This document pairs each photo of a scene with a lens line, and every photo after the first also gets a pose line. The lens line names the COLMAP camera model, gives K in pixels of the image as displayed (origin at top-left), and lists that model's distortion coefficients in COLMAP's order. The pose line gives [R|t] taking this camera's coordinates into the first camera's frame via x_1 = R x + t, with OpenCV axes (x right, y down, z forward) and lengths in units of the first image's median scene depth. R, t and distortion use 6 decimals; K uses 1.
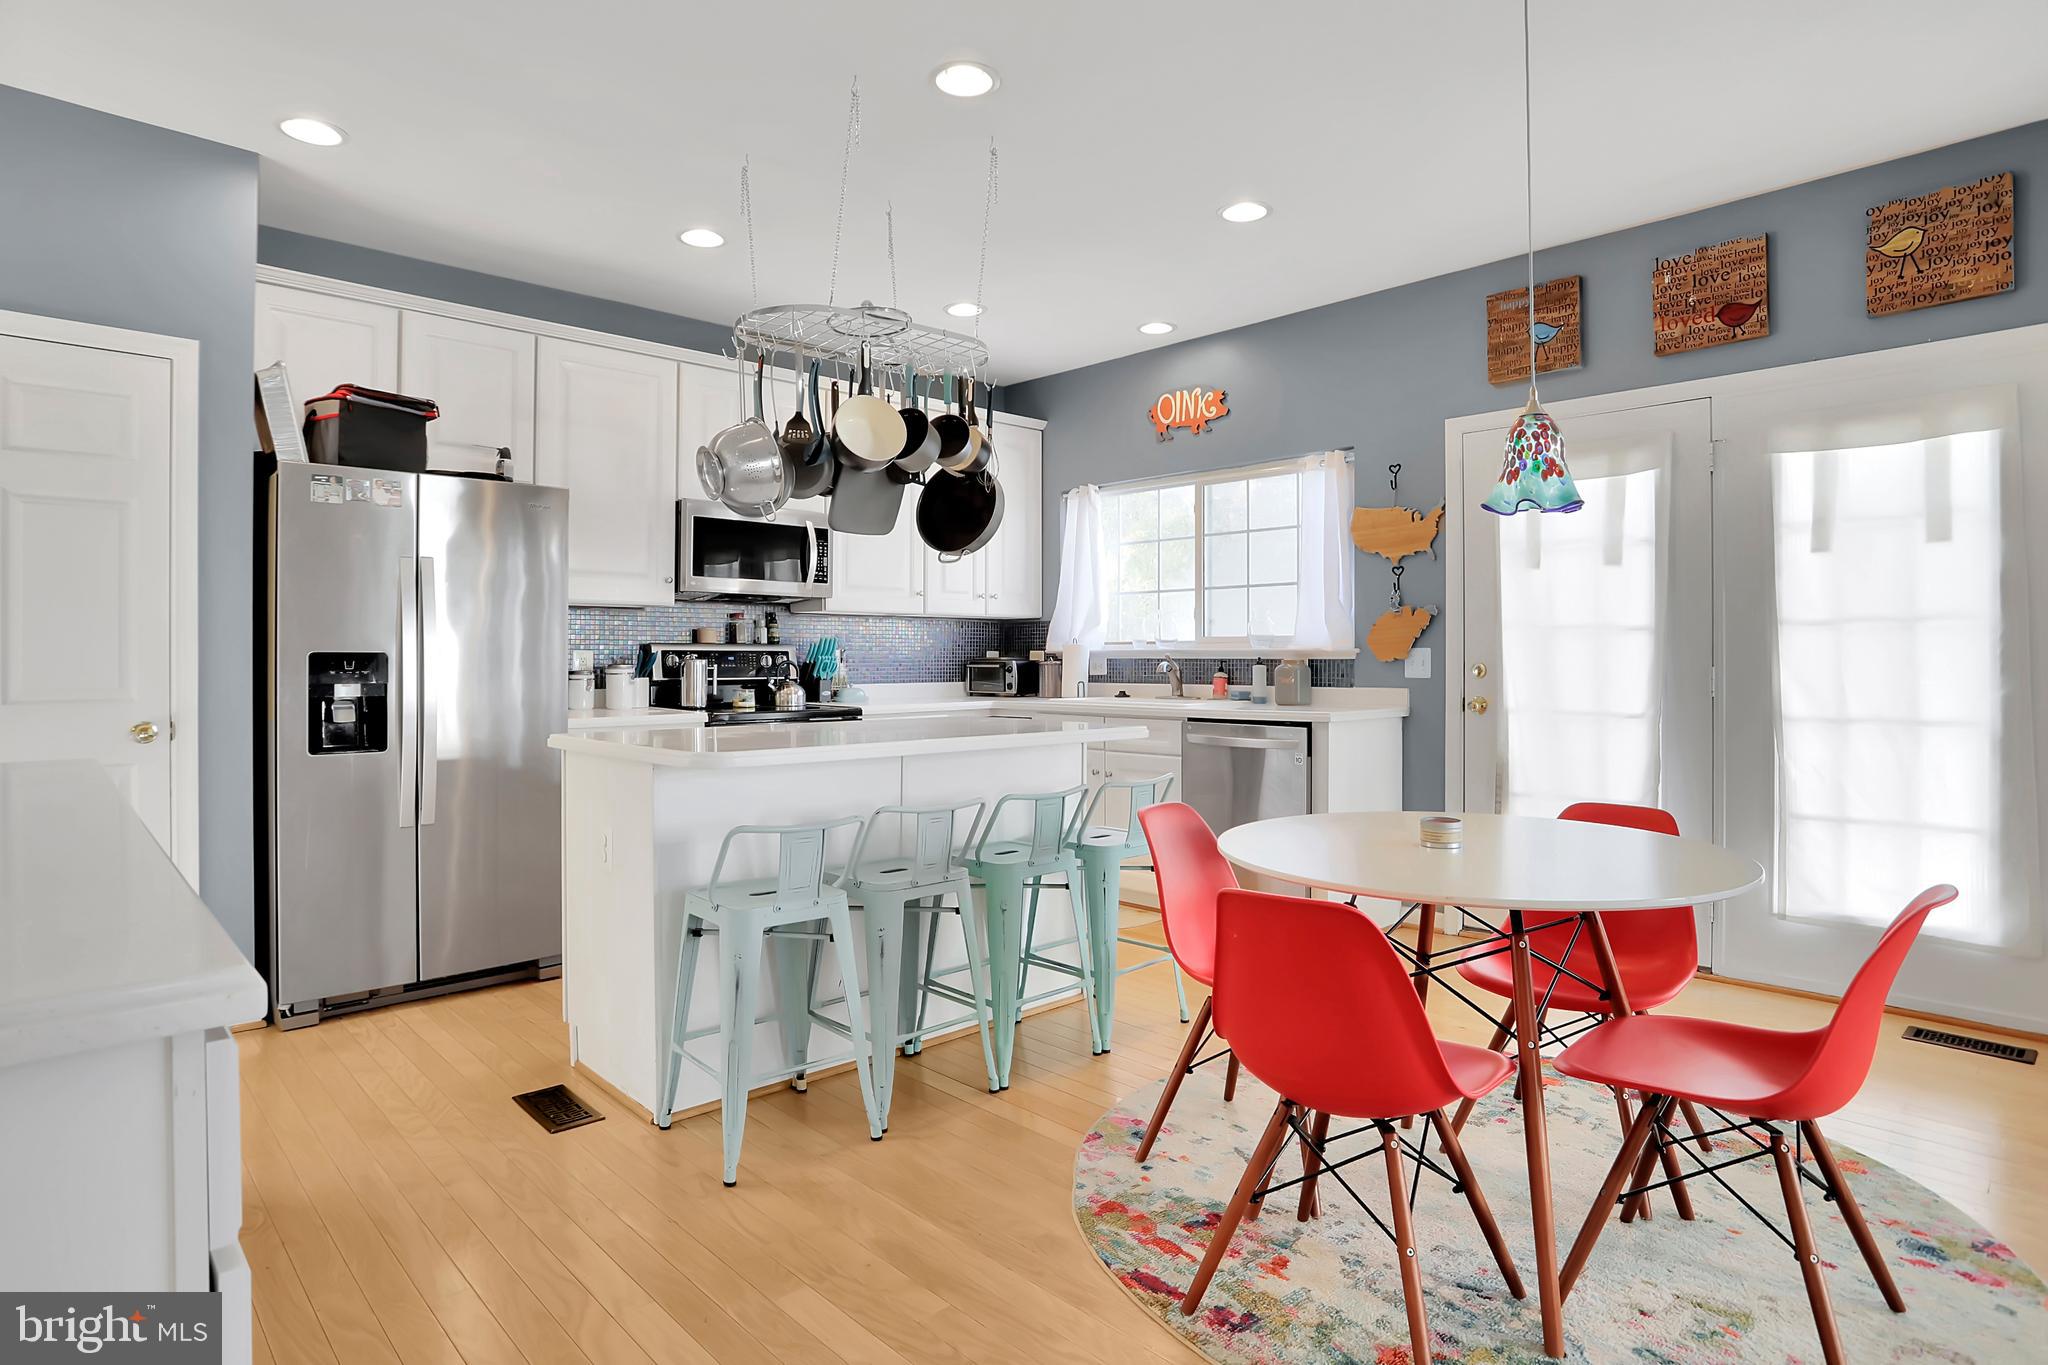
lens RADIAL K [[1105.5, 0, 1006.5], [0, 1105.5, 652.0], [0, 0, 1]] dist [-0.044330, 0.006019]
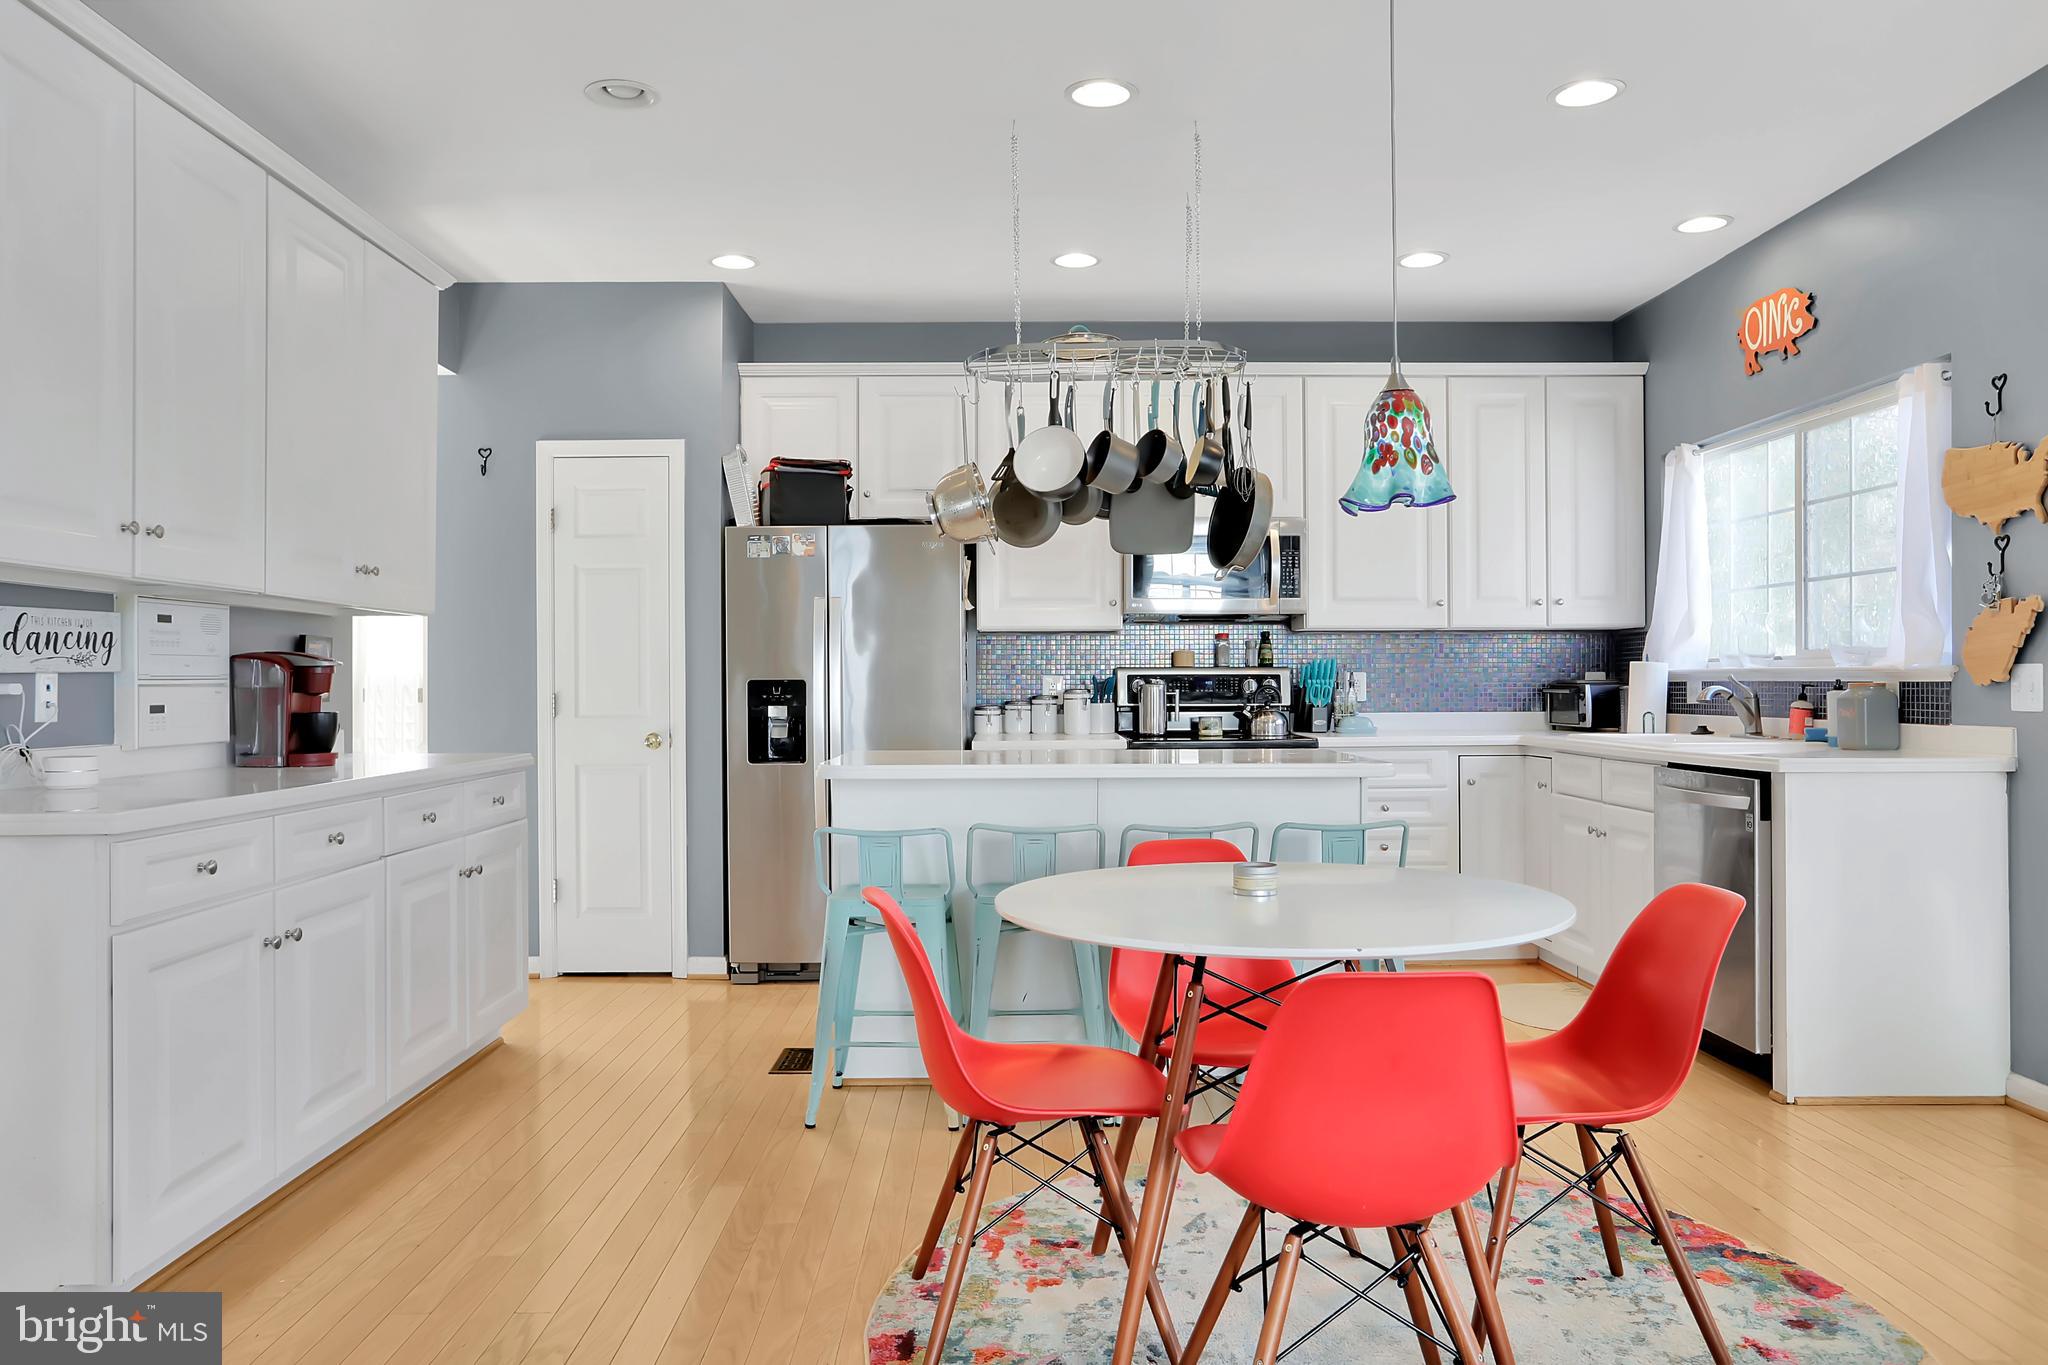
lens RADIAL K [[1443.3, 0, 1015.5], [0, 1443.3, 670.3], [0, 0, 1]] dist [-0.018090, 0.026986]
pose [[0.738012, -0.008740, -0.674731, 0.506967], [0.007881, 0.999960, -0.004332, -0.000896], [0.674741, -0.002121, 0.738051, -0.003795]]
